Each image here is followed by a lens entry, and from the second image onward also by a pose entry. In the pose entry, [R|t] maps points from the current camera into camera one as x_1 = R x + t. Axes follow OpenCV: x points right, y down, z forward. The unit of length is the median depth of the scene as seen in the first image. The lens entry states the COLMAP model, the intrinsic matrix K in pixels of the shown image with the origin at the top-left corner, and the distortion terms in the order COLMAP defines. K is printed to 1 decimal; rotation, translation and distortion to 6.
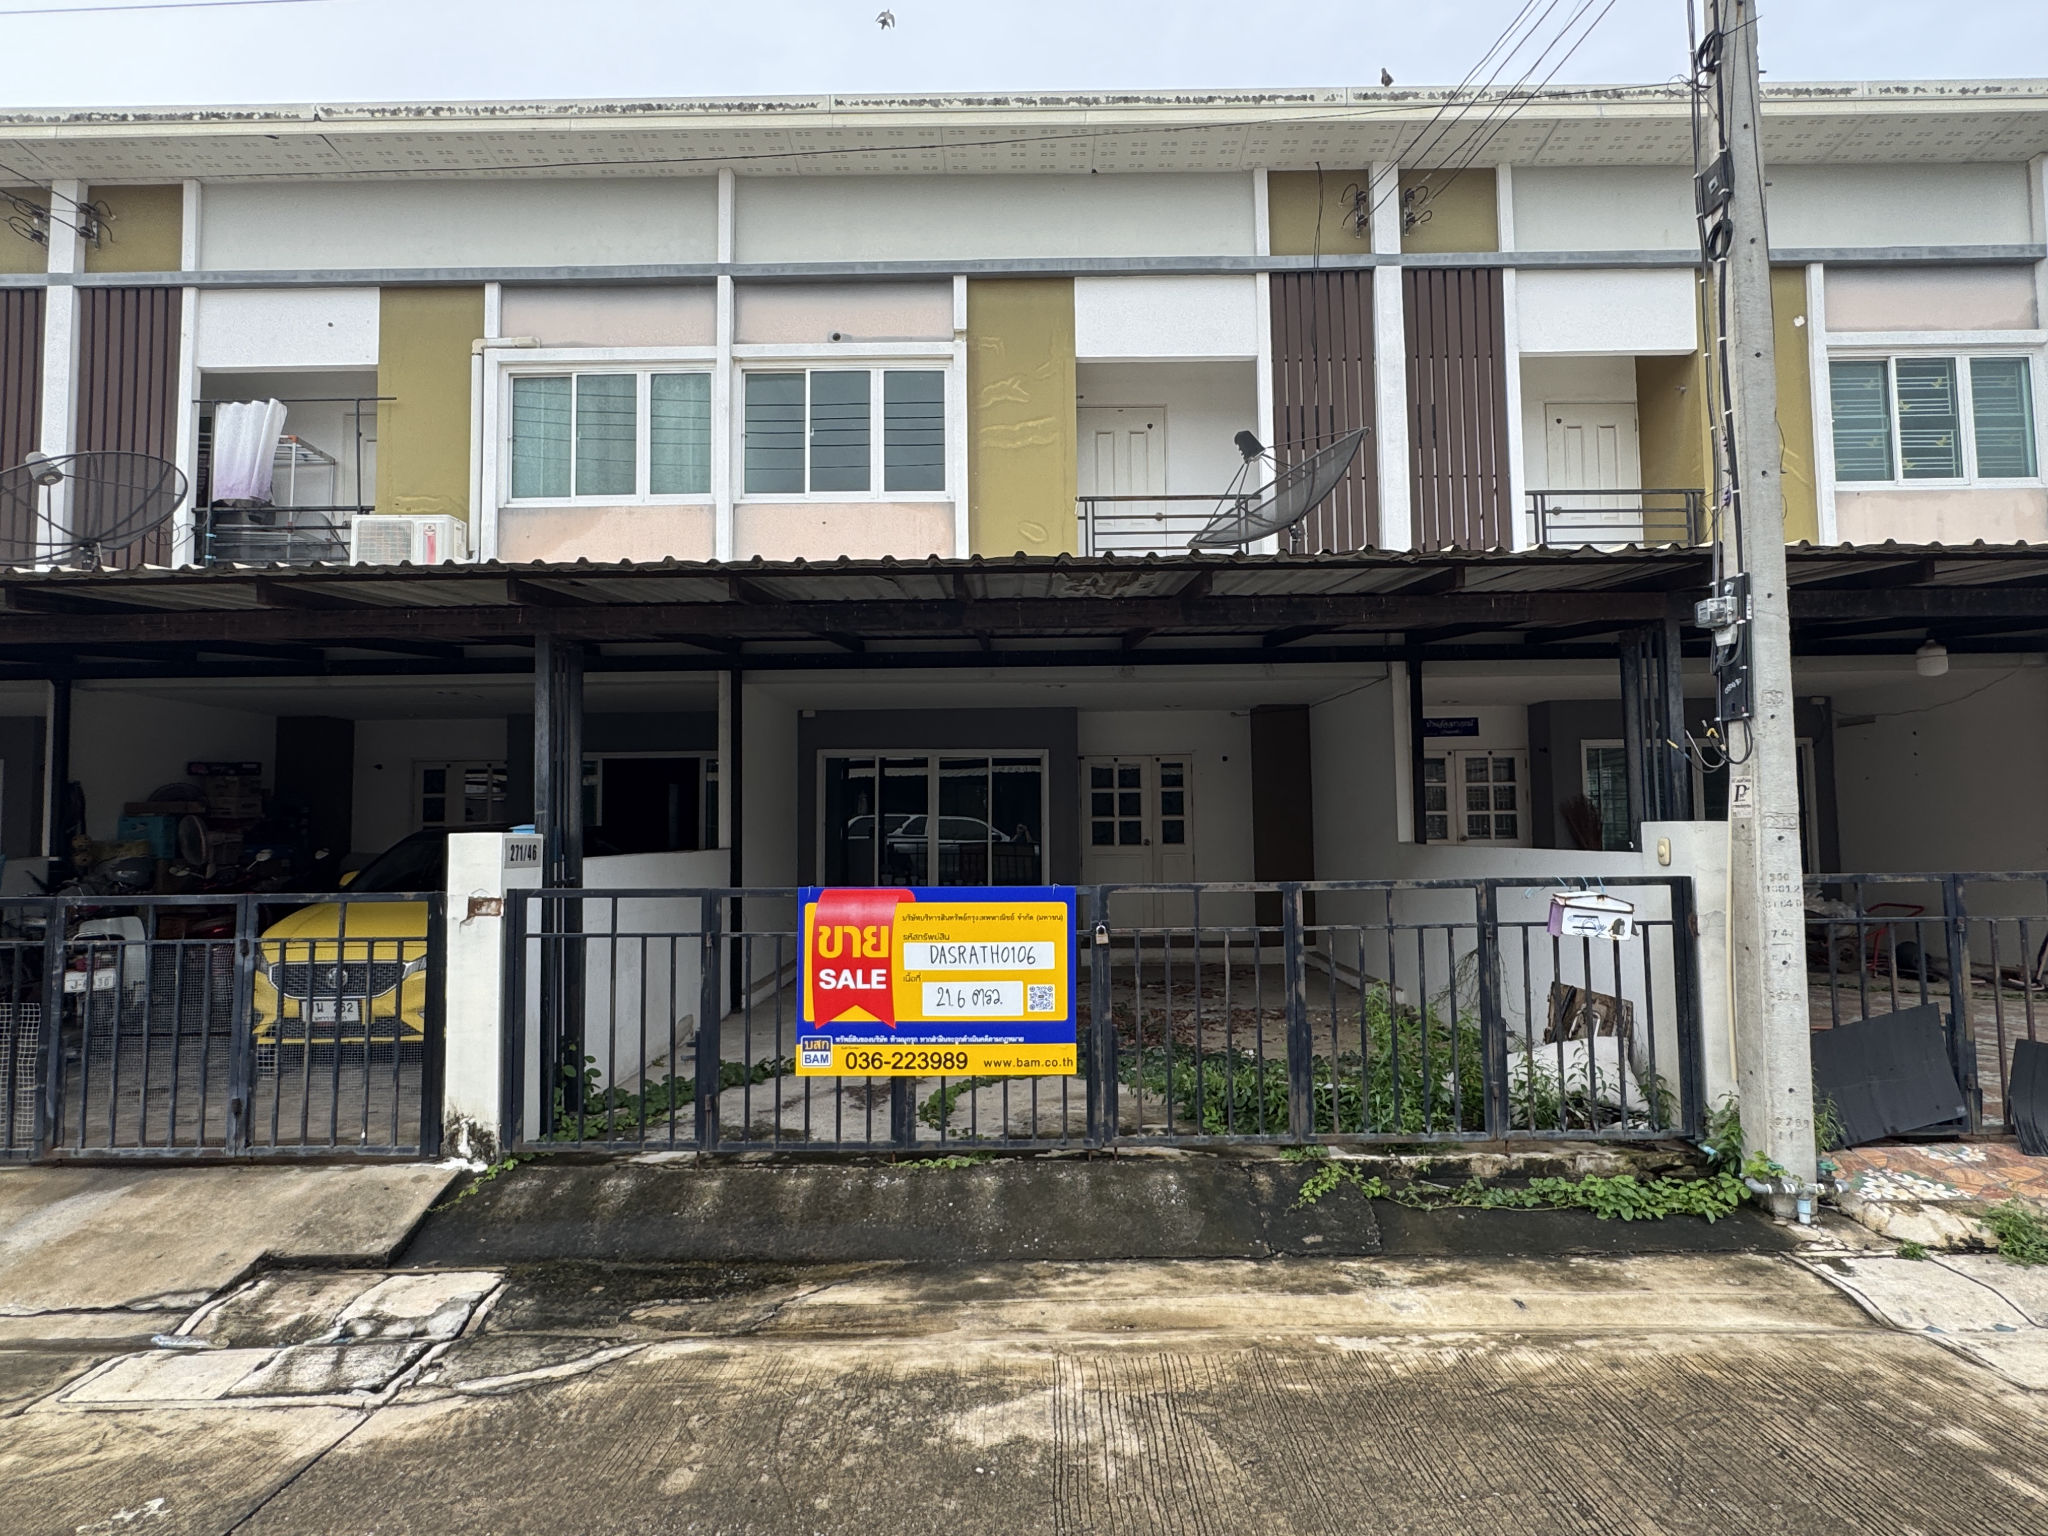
lens RADIAL K [[1073.7, 0, 1036.5], [0, 1073.7, 761.0], [0, 0, 1]] dist [0.005383, -0.002864]
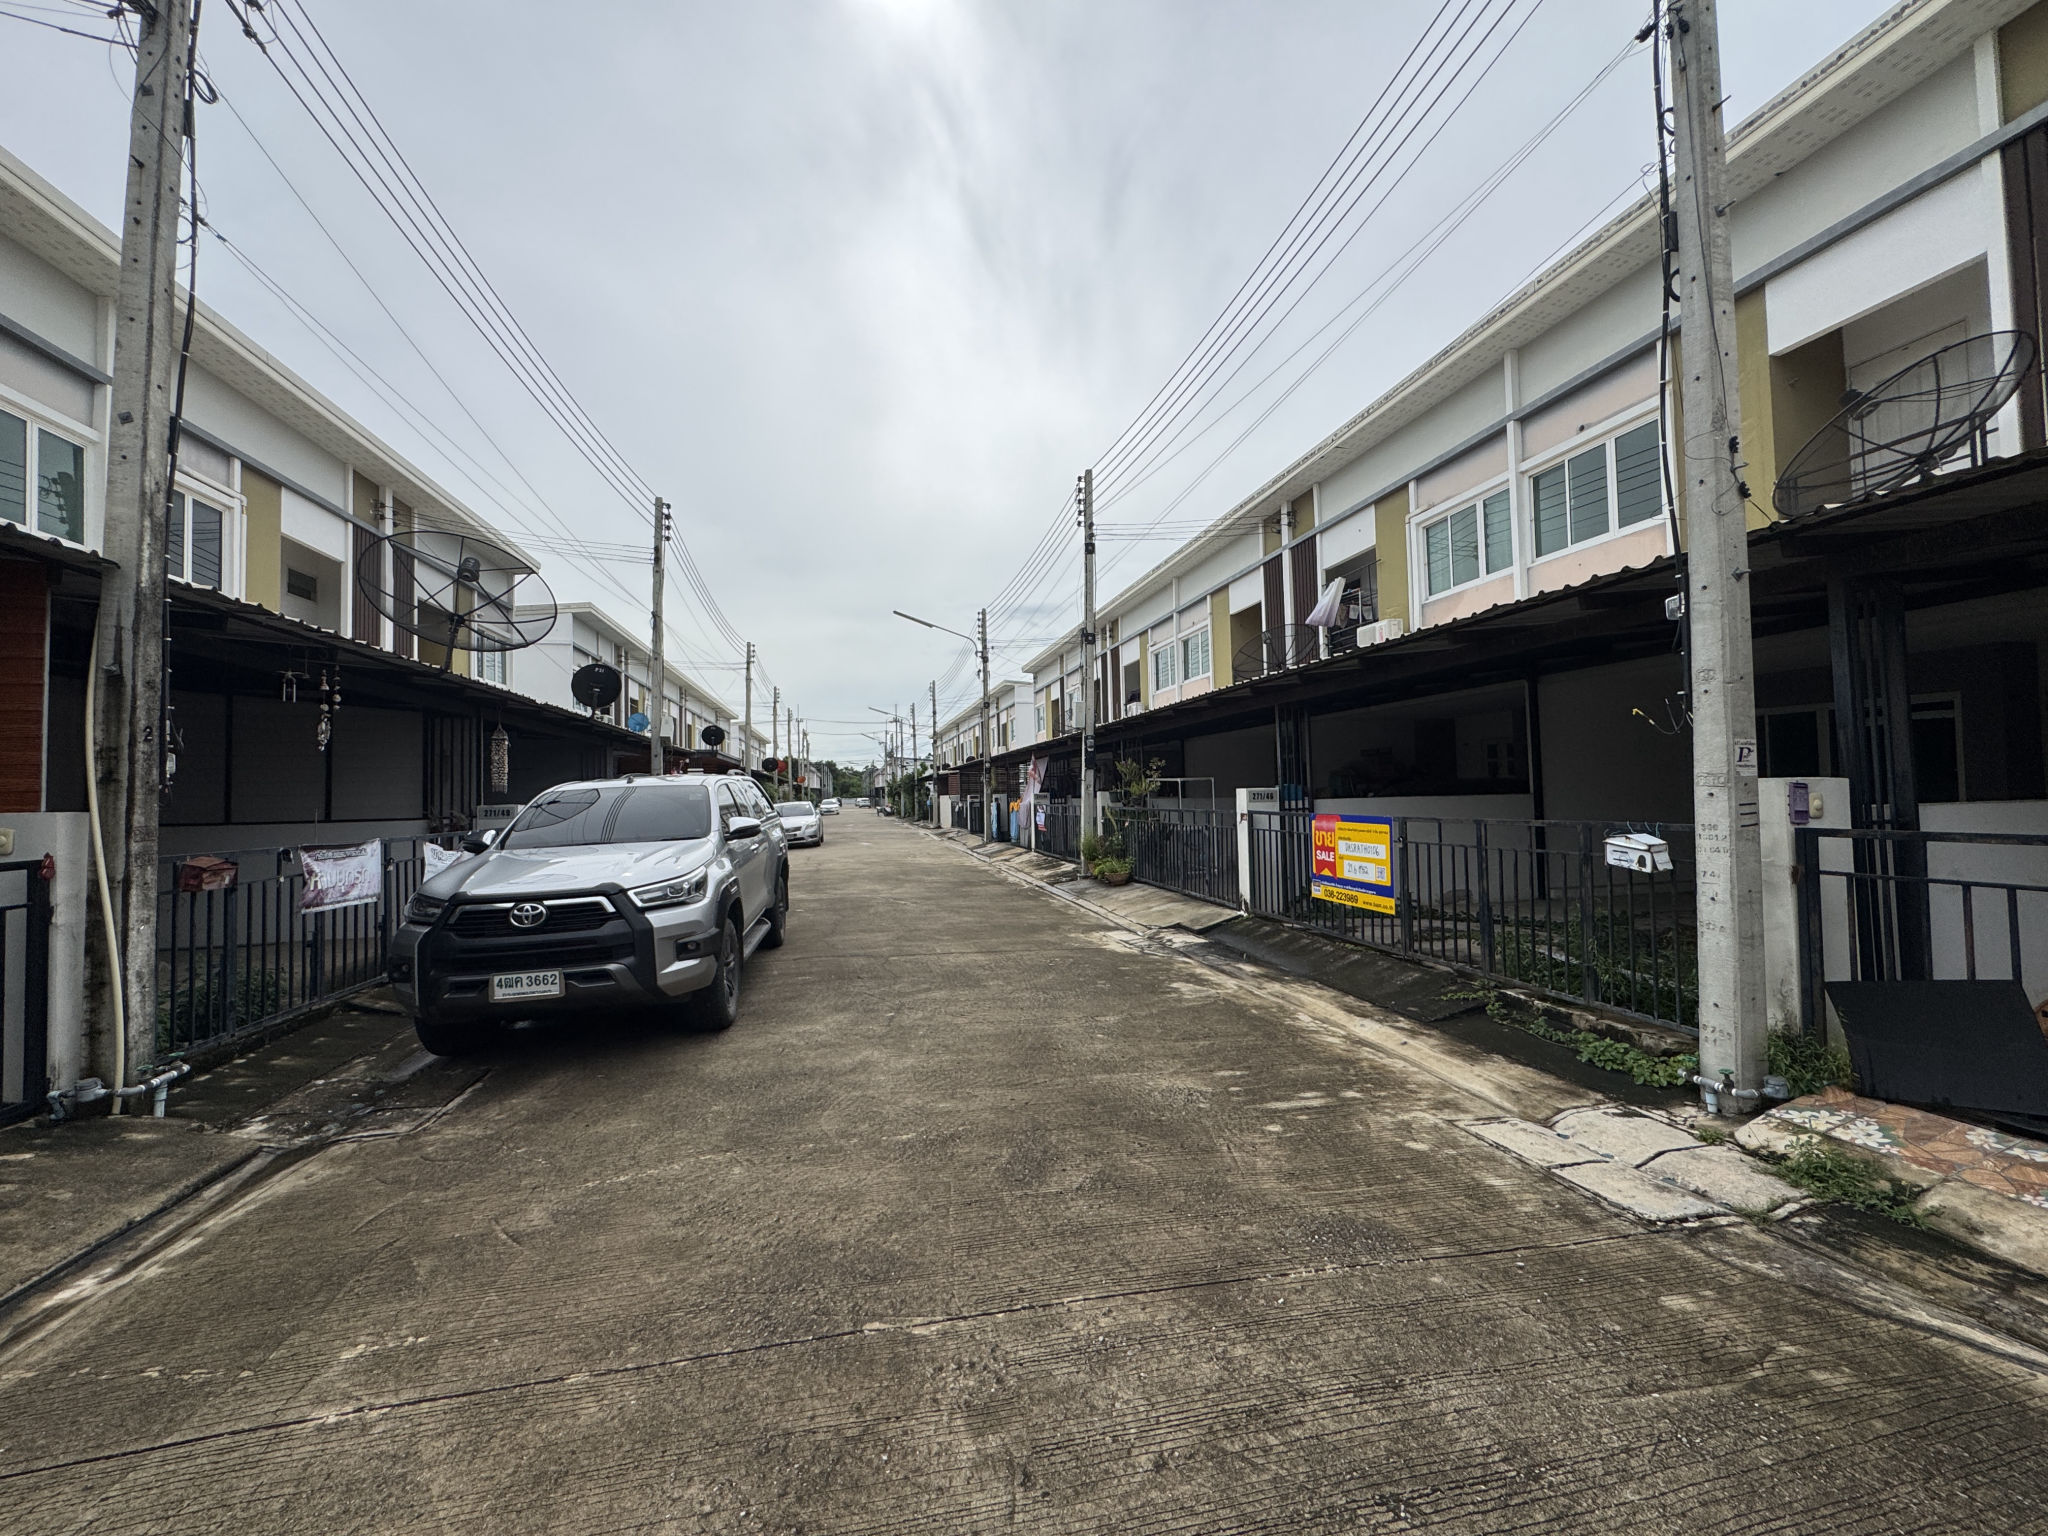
lens RADIAL K [[804.6, 0, 1021.0], [0, 804.6, 763.7], [0, 0, 1]] dist [-0.000156, 0.000735]
pose [[0.213111, -0.028486, -0.976613, 0.694026], [0.077142, 0.996945, -0.012246, -0.004574], [0.973978, -0.072728, 0.214658, 0.038128]]
